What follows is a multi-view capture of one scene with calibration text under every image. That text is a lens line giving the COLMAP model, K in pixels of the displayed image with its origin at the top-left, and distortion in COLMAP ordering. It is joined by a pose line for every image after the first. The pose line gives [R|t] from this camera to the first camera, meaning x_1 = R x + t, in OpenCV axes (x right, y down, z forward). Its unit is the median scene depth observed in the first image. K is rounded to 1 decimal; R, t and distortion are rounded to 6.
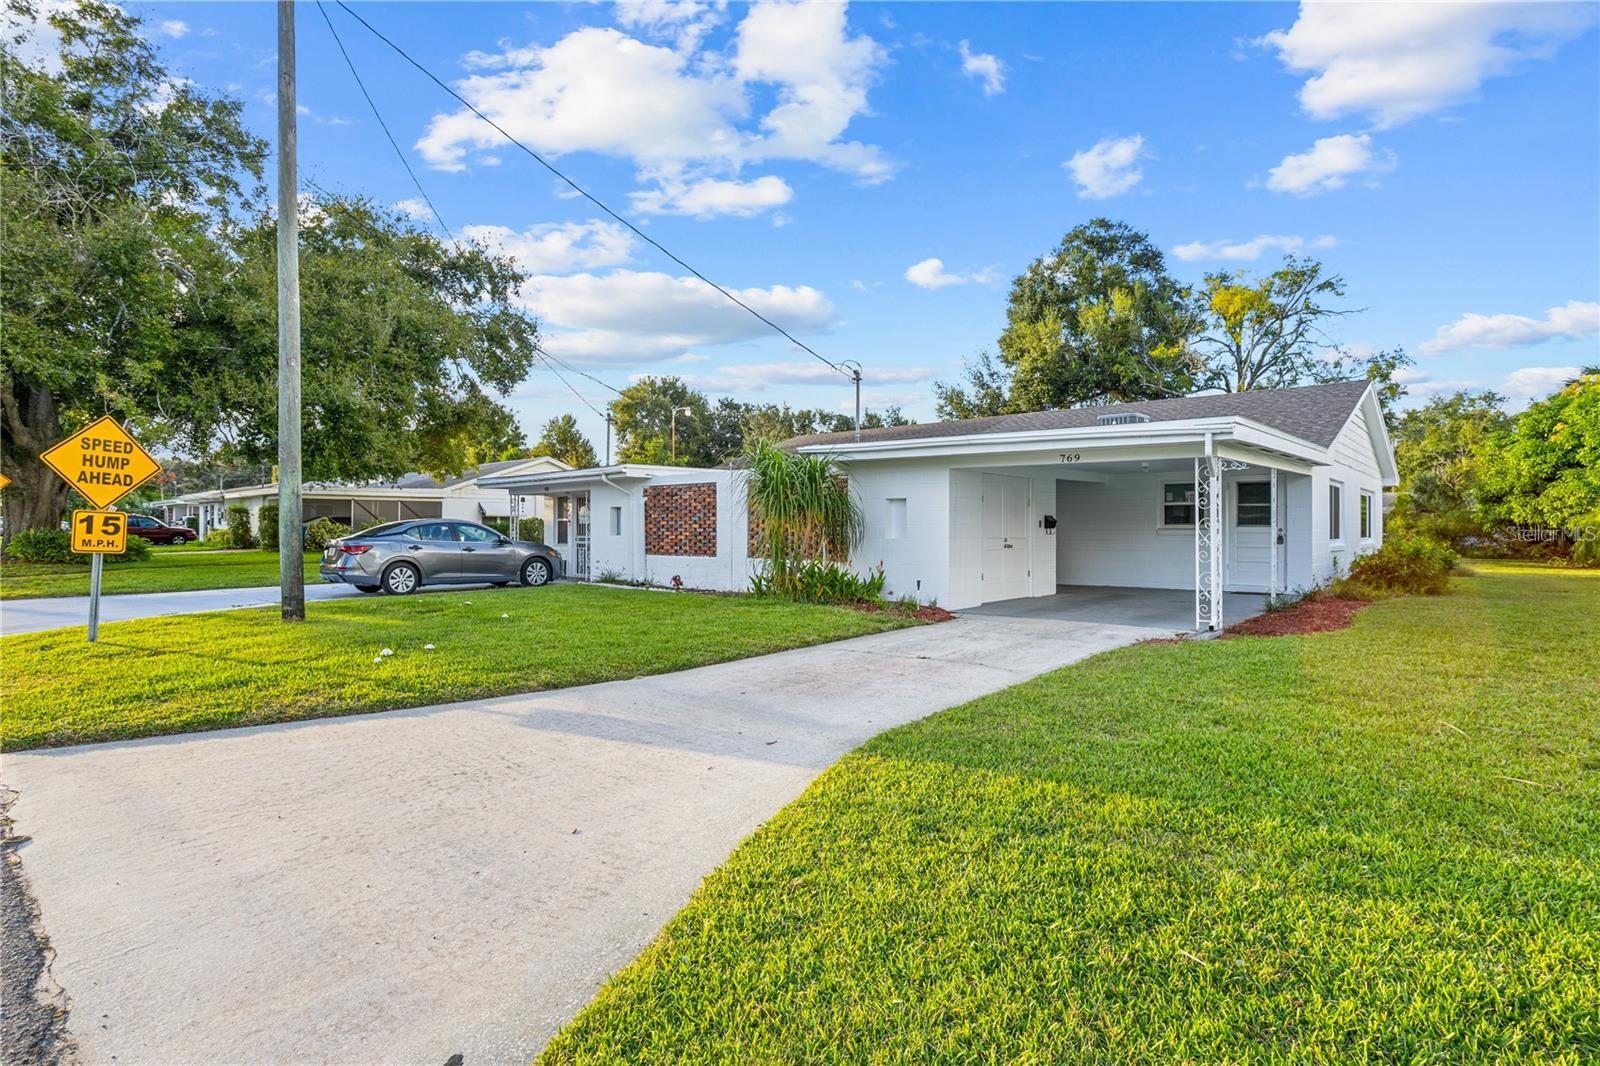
lens RADIAL K [[754.7, 0, 800.0], [0, 754.7, 533.0], [0, 0, 1]] dist [-0.064587, 0.030700]
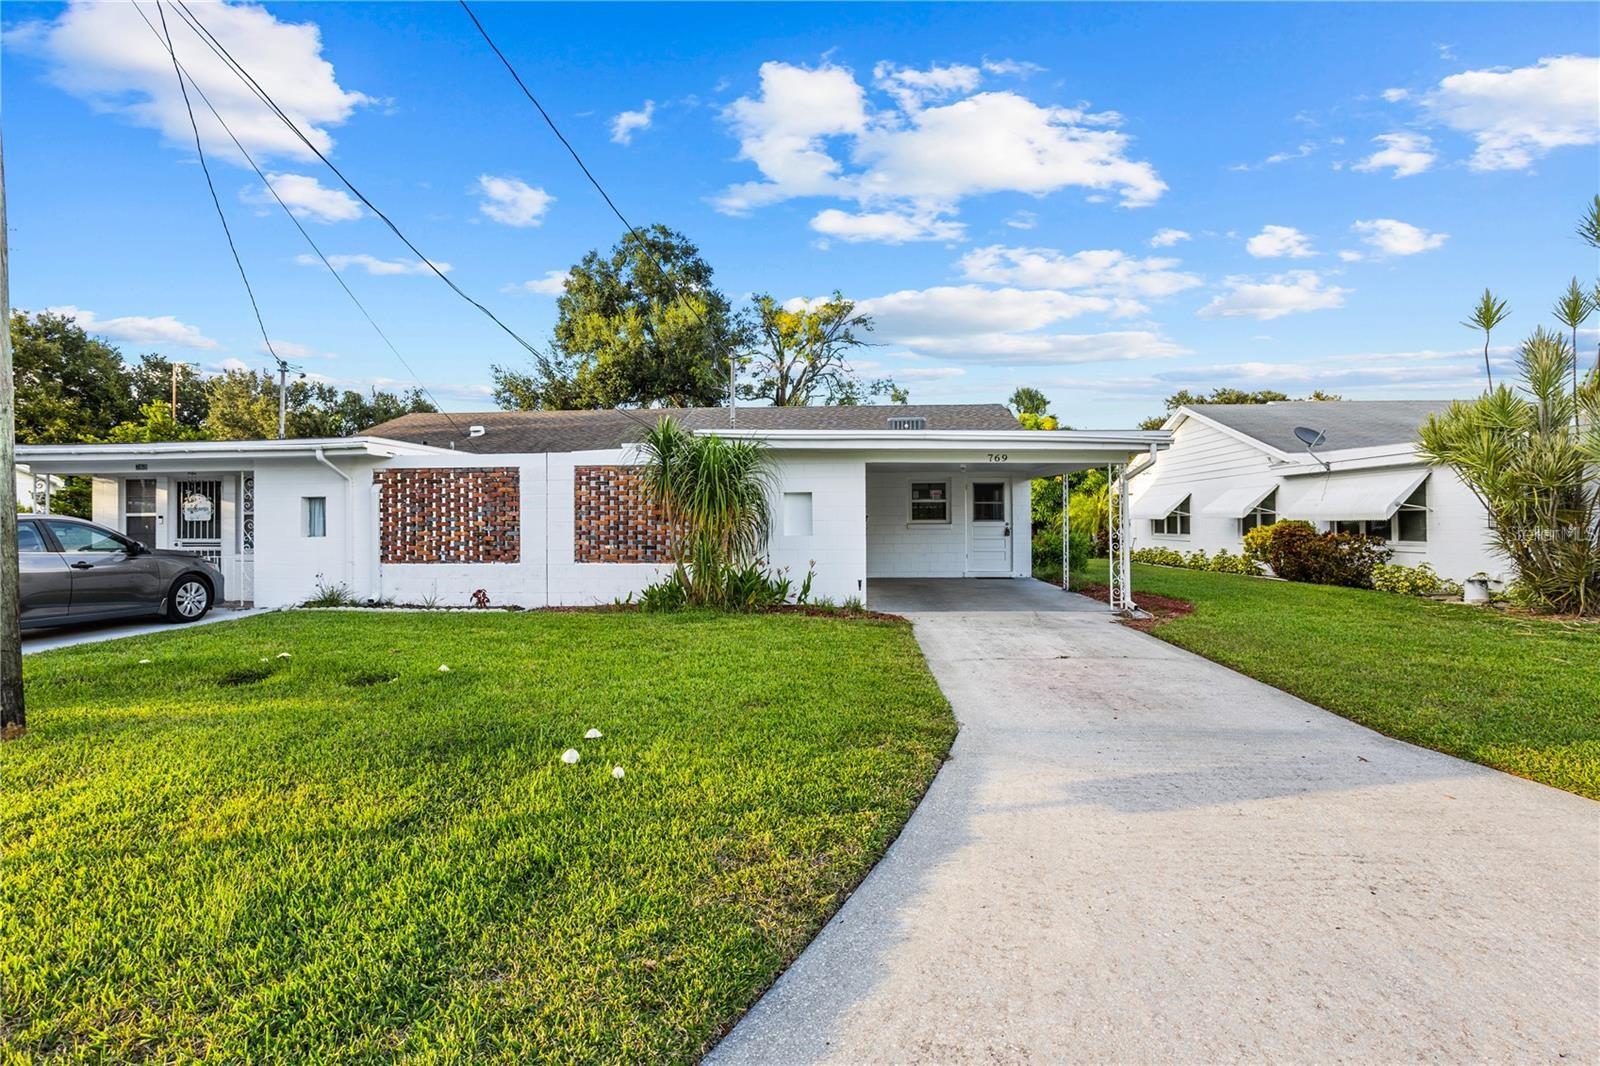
lens RADIAL K [[754.7, 0, 800.0], [0, 754.7, 533.0], [0, 0, 1]] dist [-0.064587, 0.030700]
pose [[0.800785, -0.012752, 0.598816, -0.105809], [0.008341, 0.999914, 0.010139, -0.001444], [-0.598894, -0.003124, 0.800822, 0.064369]]
